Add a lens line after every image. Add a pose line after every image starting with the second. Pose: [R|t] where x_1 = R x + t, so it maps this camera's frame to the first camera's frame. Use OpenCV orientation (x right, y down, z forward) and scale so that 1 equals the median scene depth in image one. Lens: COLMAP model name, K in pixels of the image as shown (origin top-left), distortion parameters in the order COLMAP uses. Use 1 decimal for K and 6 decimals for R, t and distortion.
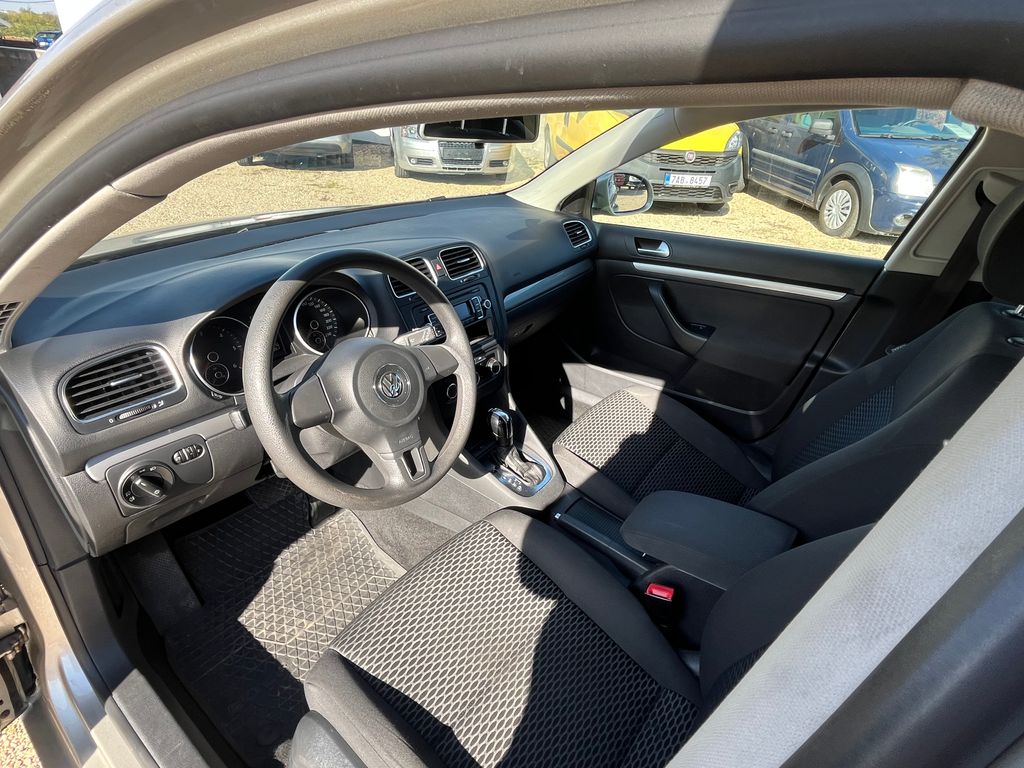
lens RADIAL K [[540.8, 0, 508.9], [0, 540.8, 380.9], [0, 0, 1]] dist [-0.001673, -0.000985]
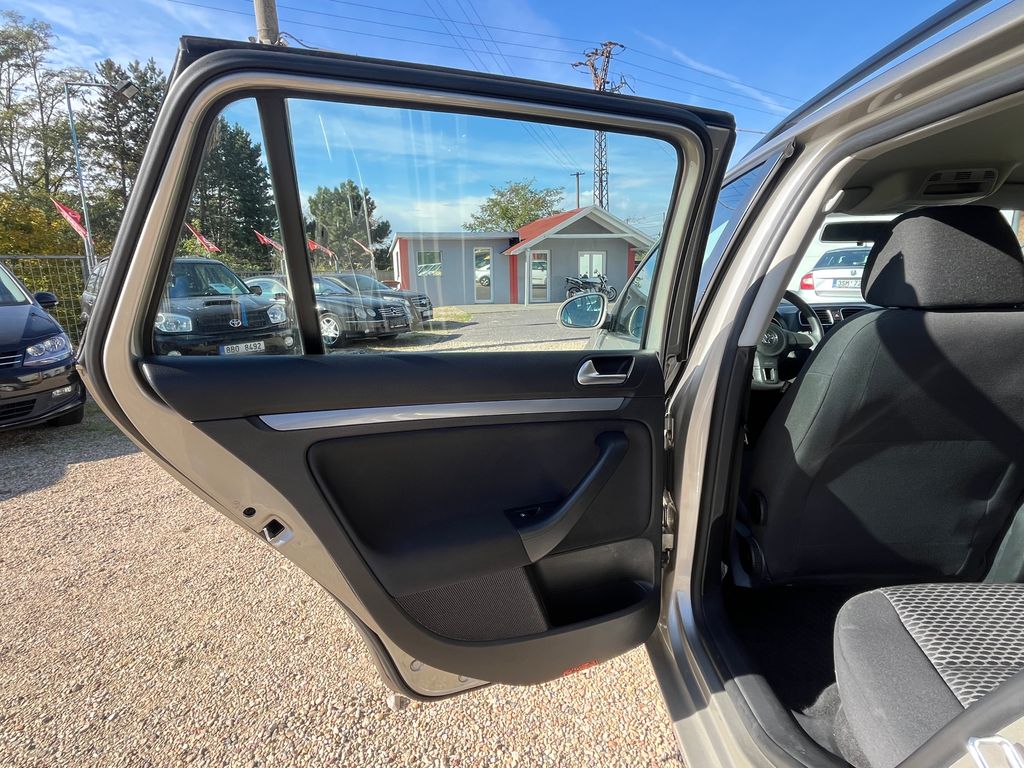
lens RADIAL K [[544.5, 0, 503.4], [0, 544.5, 380.7], [0, 0, 1]] dist [0.000203, -0.000508]
pose [[0.576715, 0.084160, -0.812599, 0.636797], [-0.341129, 0.928620, -0.145929, 0.557078], [0.742314, 0.361361, 0.564259, -0.650022]]
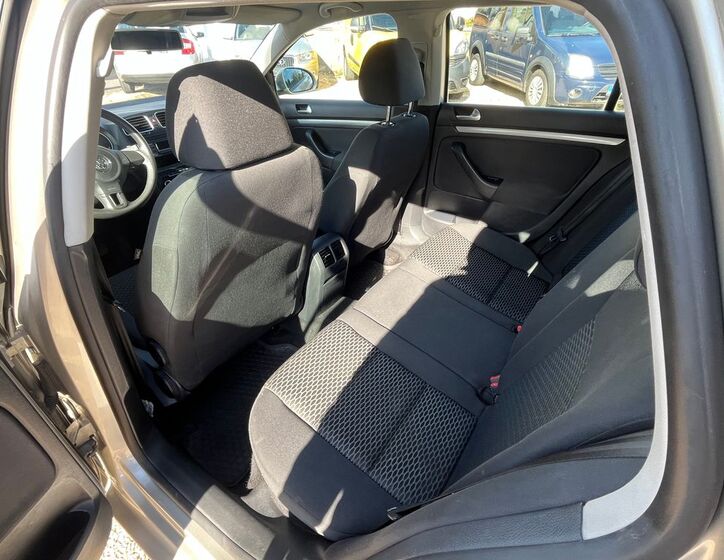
lens RADIAL K [[394.5, 0, 356.3], [0, 394.5, 278.2], [0, 0, 1]] dist [-0.003946, -0.000906]
pose [[0.996968, -0.076623, -0.013591, 0.537706], [0.077478, 0.993675, 0.081279, 0.277716], [0.007277, -0.082085, 0.996599, -0.435209]]
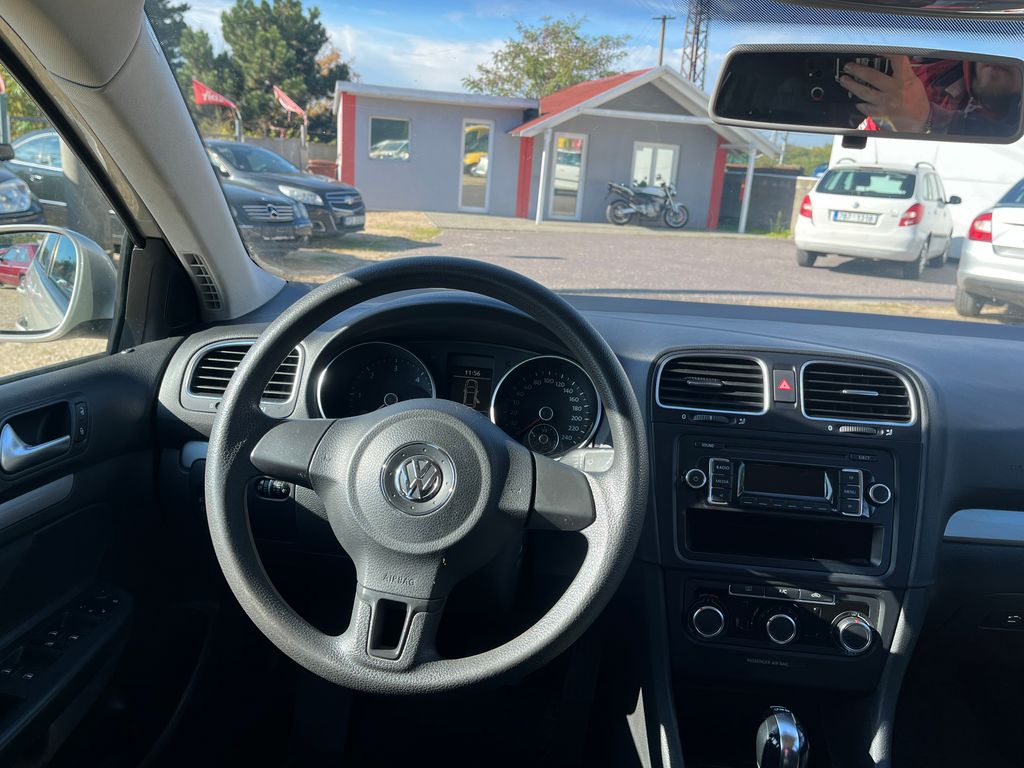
lens RADIAL K [[823.1, 0, 512.0], [0, 823.1, 384.0], [0, 0, 1]] dist [0.033444, -0.005958]
pose [[0.548067, 0.189992, -0.814571, 0.335721], [-0.431462, 0.898511, -0.080731, -0.034764], [0.716563, 0.395702, 0.574419, 0.339959]]
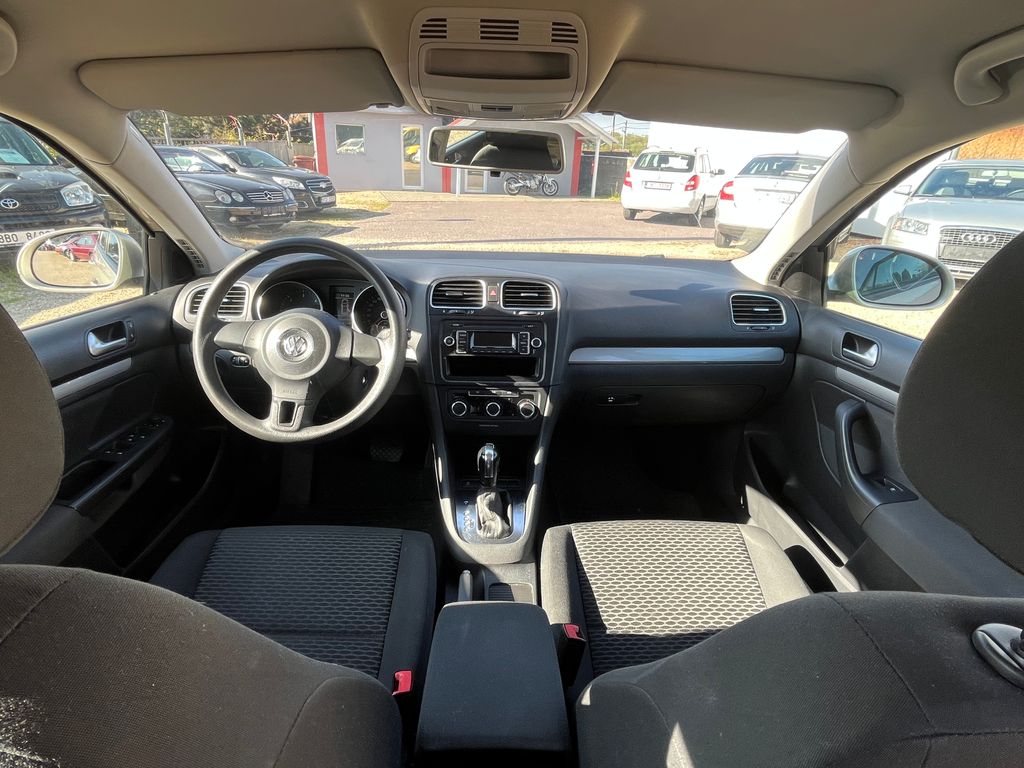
lens RADIAL K [[545.5, 0, 506.0], [0, 545.5, 380.0], [0, 0, 1]] dist [0.001182, 0.000411]
pose [[0.632881, 0.258848, -0.729698, 0.640276], [-0.372186, 0.928136, 0.006437, -0.066810], [0.678925, 0.267509, 0.683739, 0.320682]]
